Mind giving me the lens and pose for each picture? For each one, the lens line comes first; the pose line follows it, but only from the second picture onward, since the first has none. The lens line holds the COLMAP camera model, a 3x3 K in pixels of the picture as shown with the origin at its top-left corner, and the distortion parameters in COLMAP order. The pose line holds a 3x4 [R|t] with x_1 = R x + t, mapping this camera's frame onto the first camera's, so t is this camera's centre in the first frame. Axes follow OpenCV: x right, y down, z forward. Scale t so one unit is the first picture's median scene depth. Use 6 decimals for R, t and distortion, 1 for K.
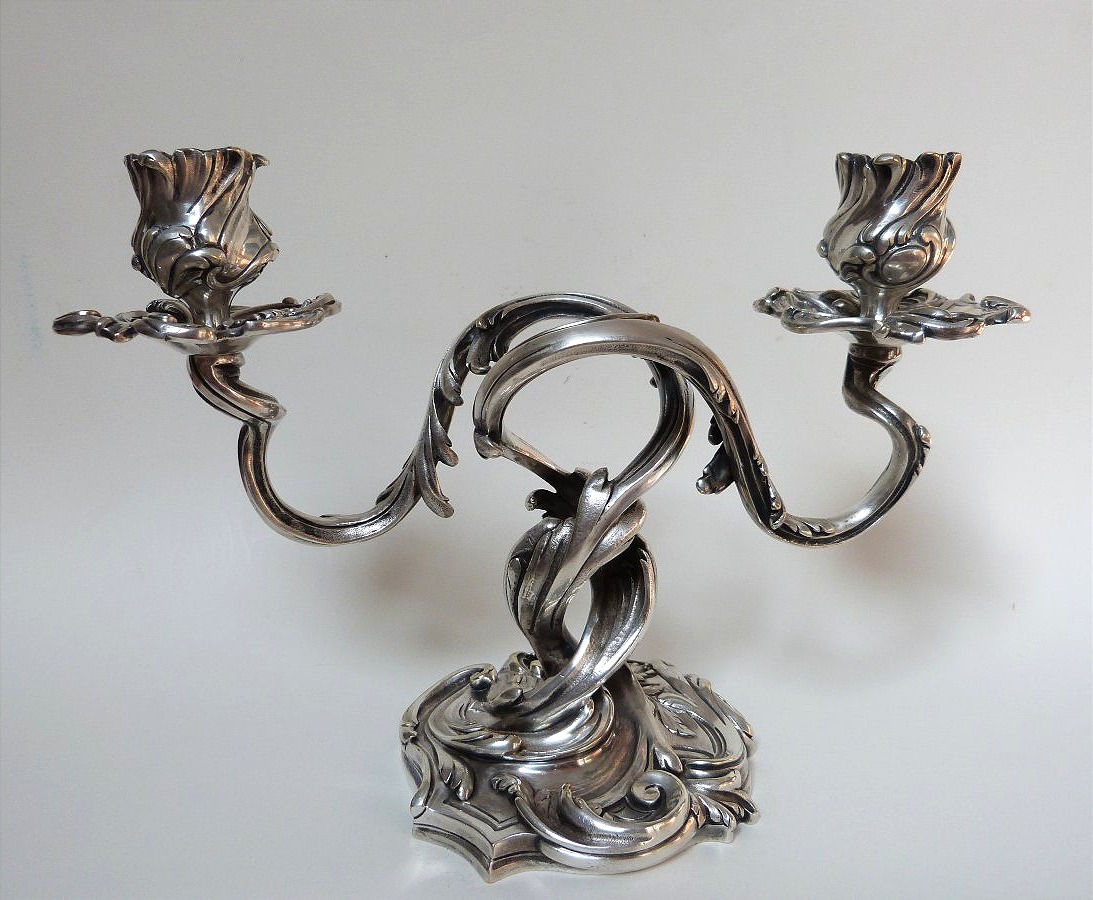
lens RADIAL K [[1086.7, 0, 546.5], [0, 1086.7, 450.0], [0, 0, 1]] dist [0.004240, 0.008872]
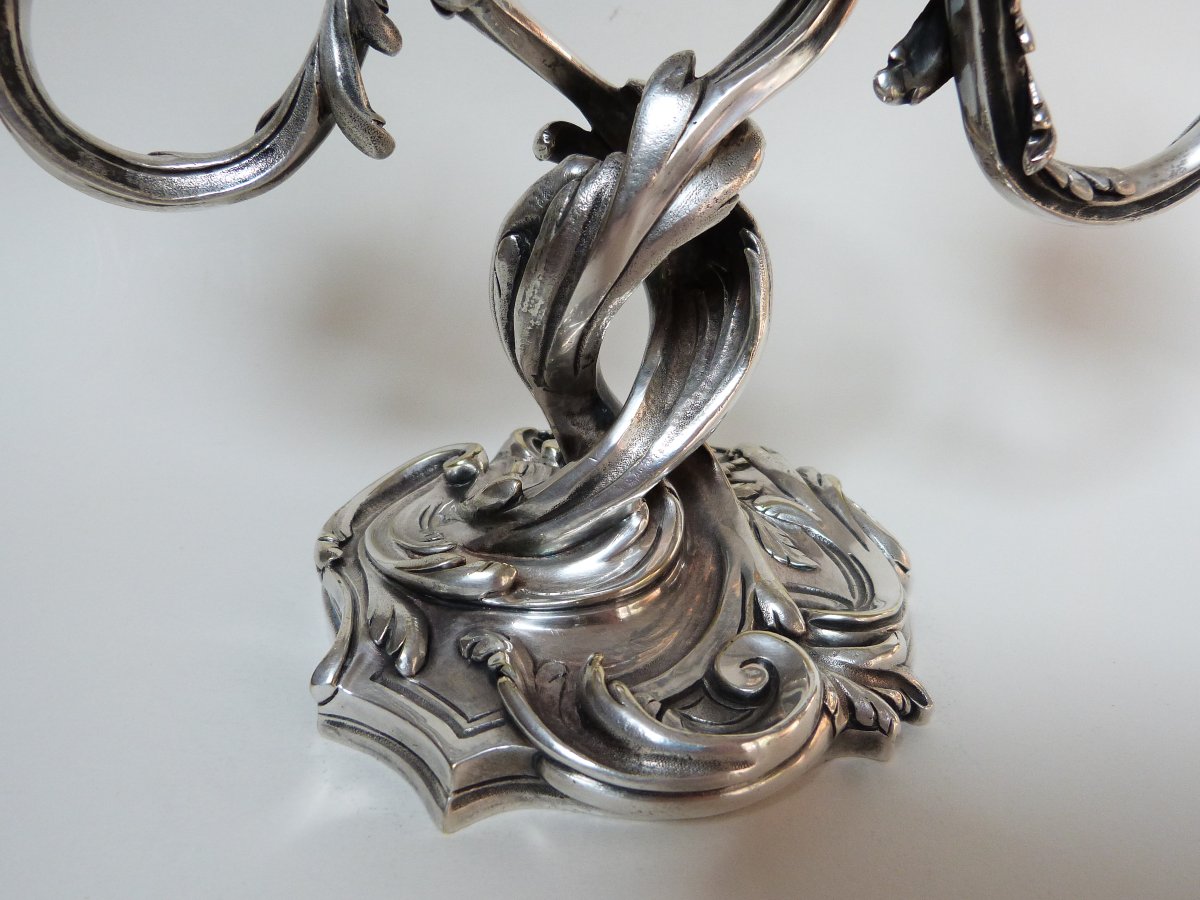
lens RADIAL K [[1016.4, 0, 584.2], [0, 1016.4, 450.7], [0, 0, 1]] dist [0.065428, -0.000031]
pose [[0.999719, 0.023696, -0.000083, 0.009937], [-0.023343, 0.985427, 0.168491, 0.116998], [0.004075, -0.168441, 0.985703, 0.493742]]
